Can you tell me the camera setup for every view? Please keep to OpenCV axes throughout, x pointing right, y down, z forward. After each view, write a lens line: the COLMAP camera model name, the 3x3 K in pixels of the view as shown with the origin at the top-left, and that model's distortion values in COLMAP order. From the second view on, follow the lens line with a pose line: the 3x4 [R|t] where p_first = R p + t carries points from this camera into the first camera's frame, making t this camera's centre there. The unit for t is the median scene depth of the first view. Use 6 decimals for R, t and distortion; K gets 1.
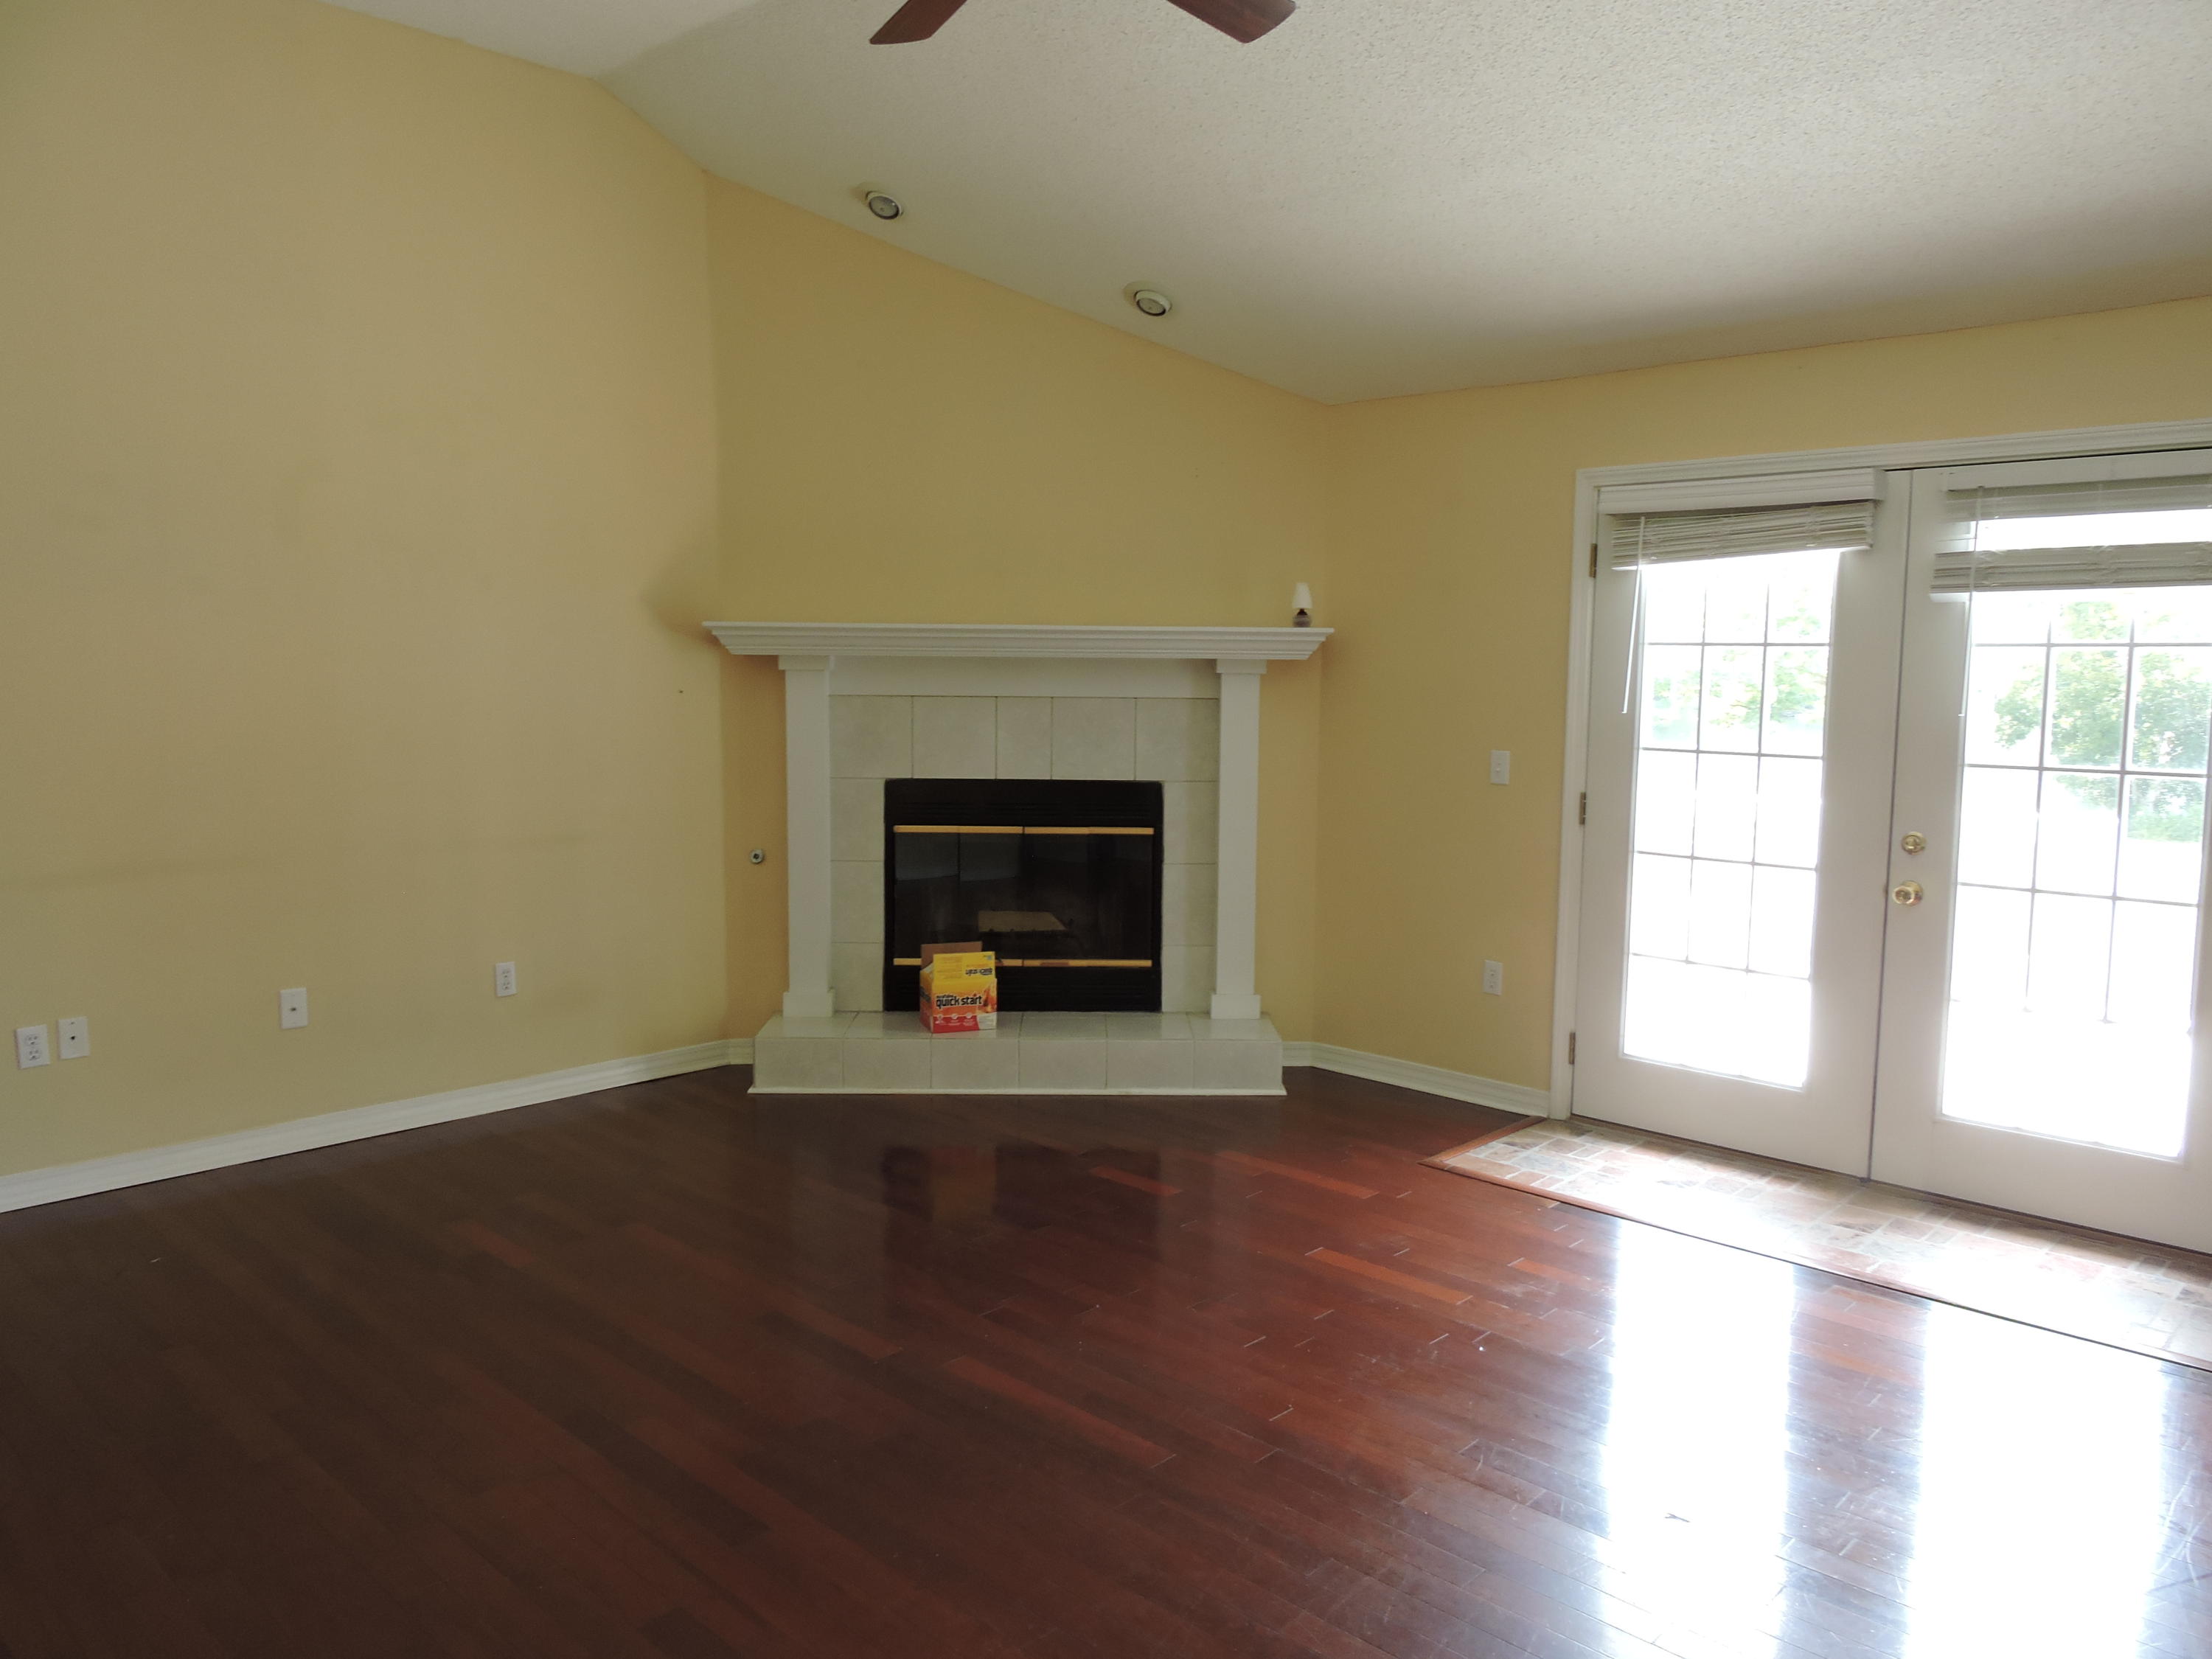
lens RADIAL K [[1584.8, 0, 1114.1], [0, 1584.8, 826.1], [0, 0, 1]] dist [-0.005750, -0.001326]
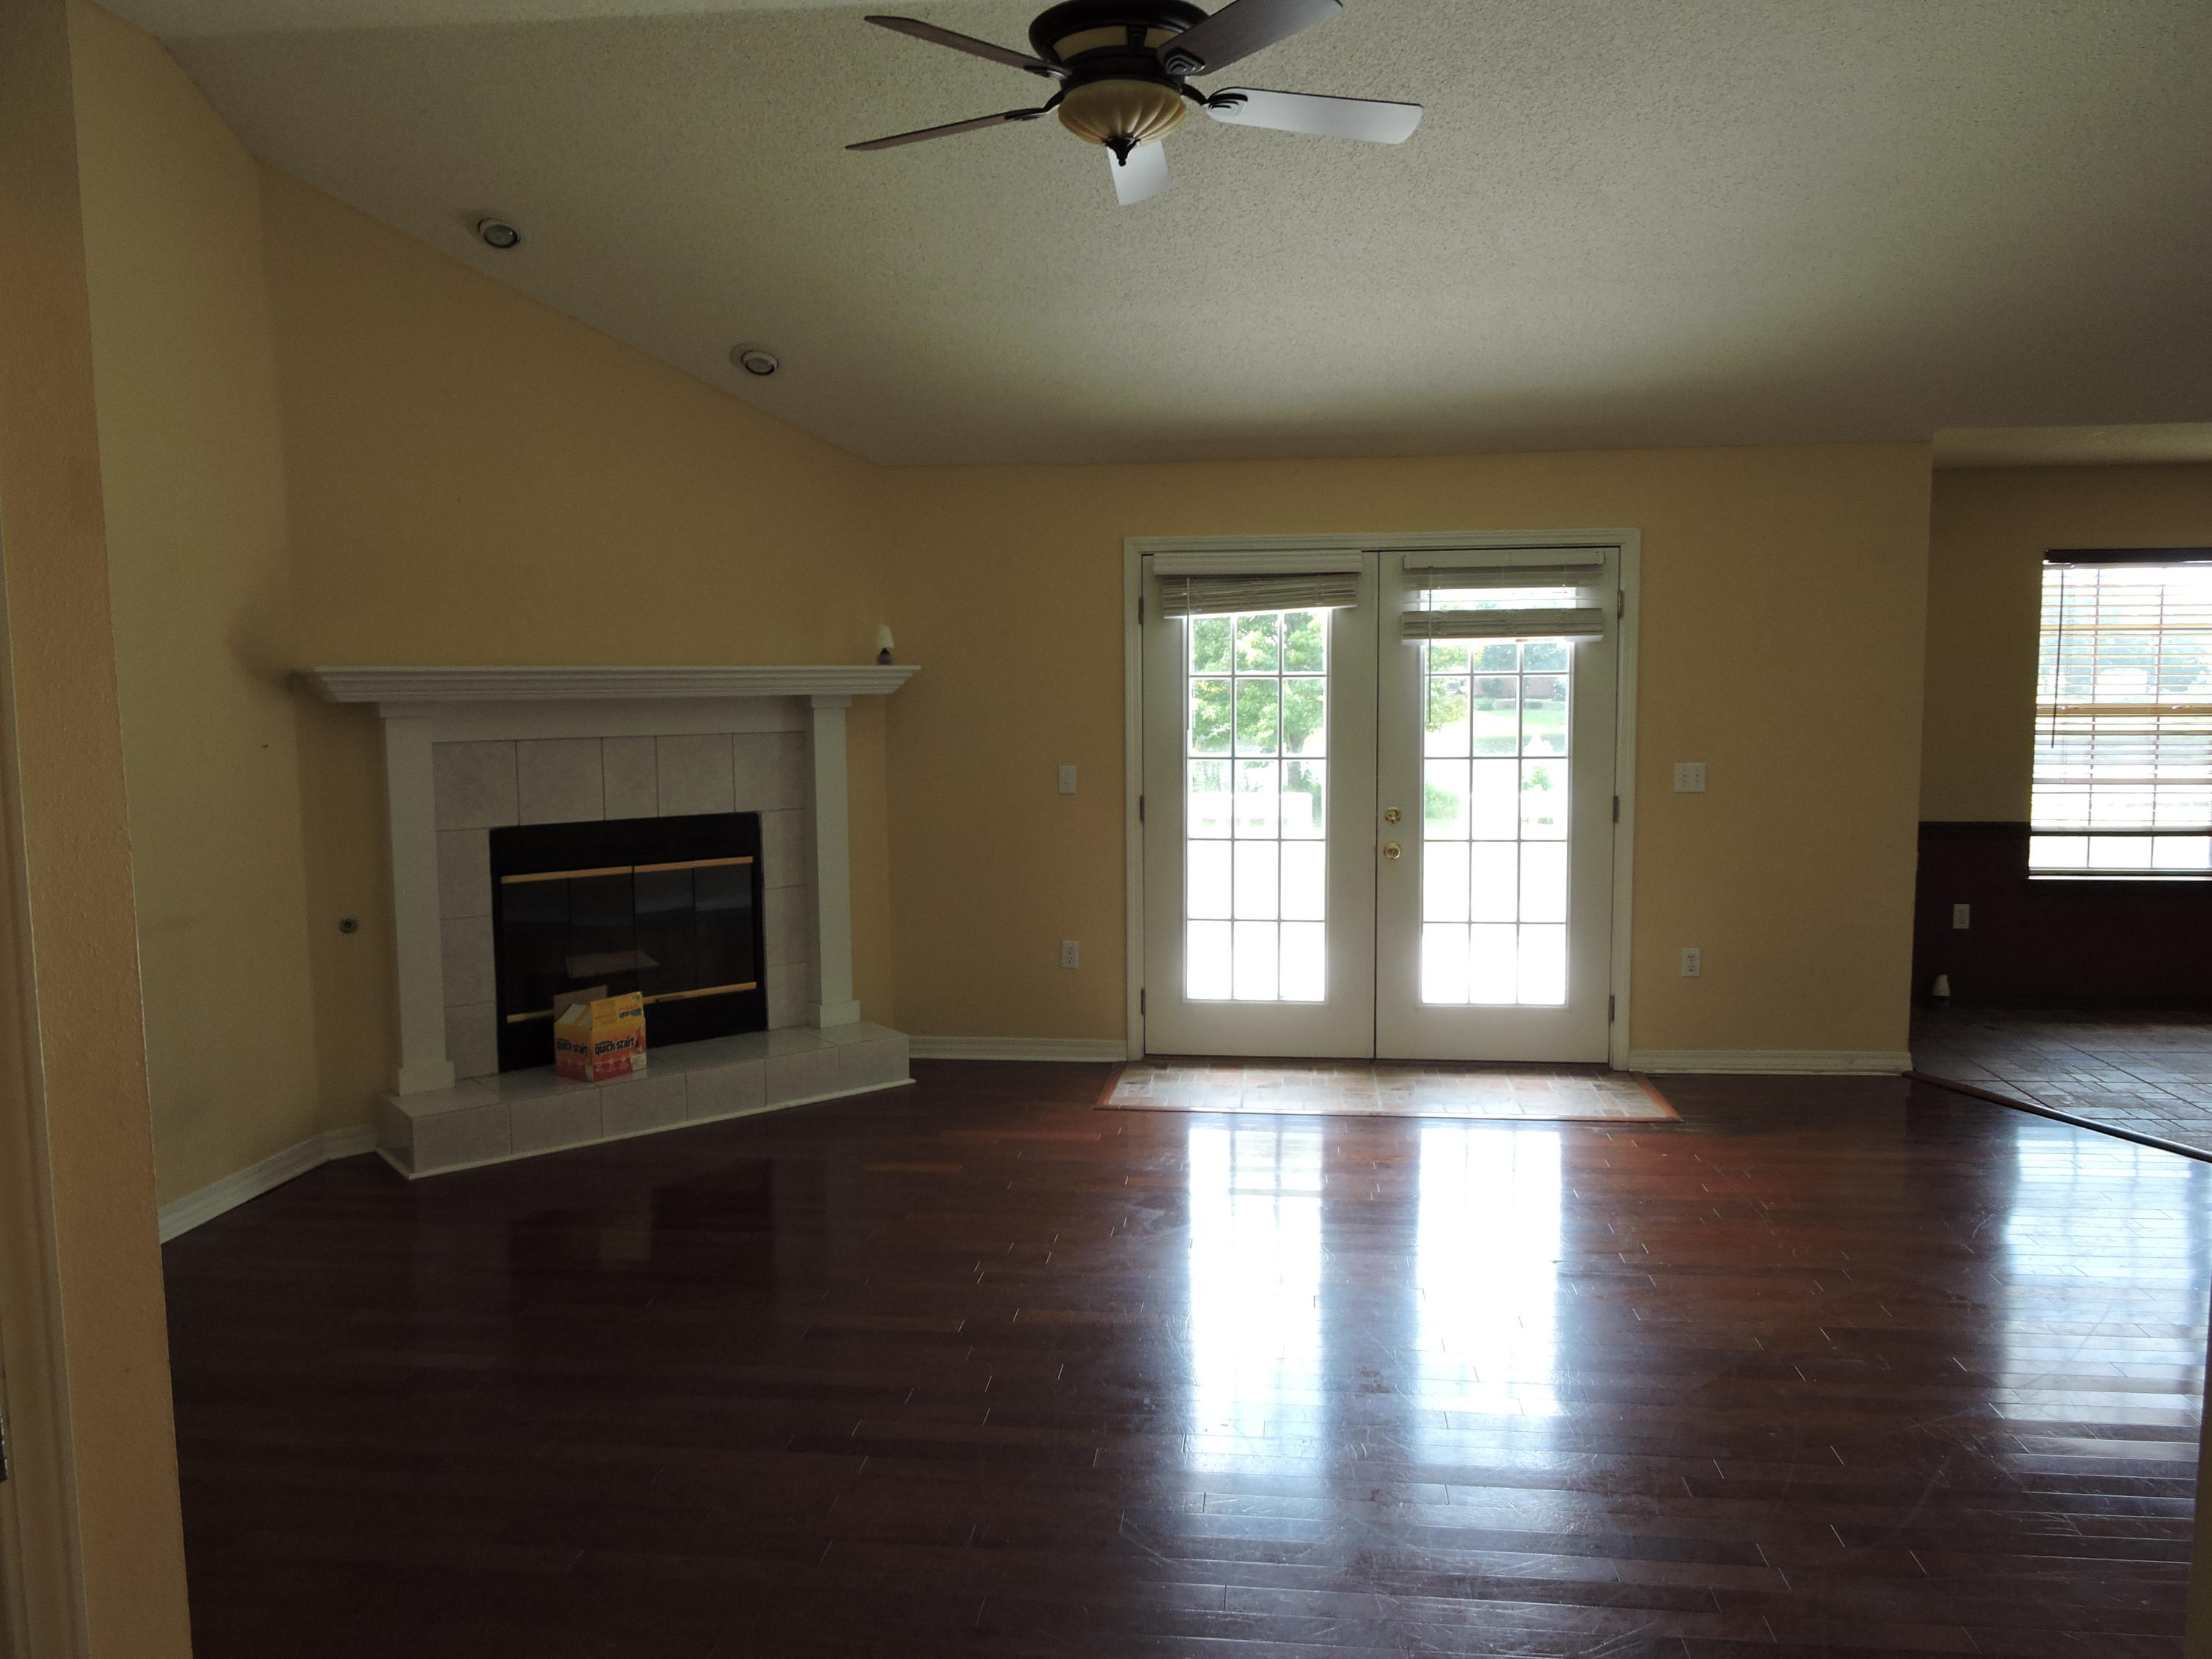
lens RADIAL K [[1584.8, 0, 1114.1], [0, 1584.8, 826.1], [0, 0, 1]] dist [-0.005750, -0.001326]
pose [[0.792403, -0.073333, 0.605574, -0.436998], [0.078982, 0.996725, 0.017352, -0.018807], [-0.604863, 0.034080, 0.795600, 0.018402]]
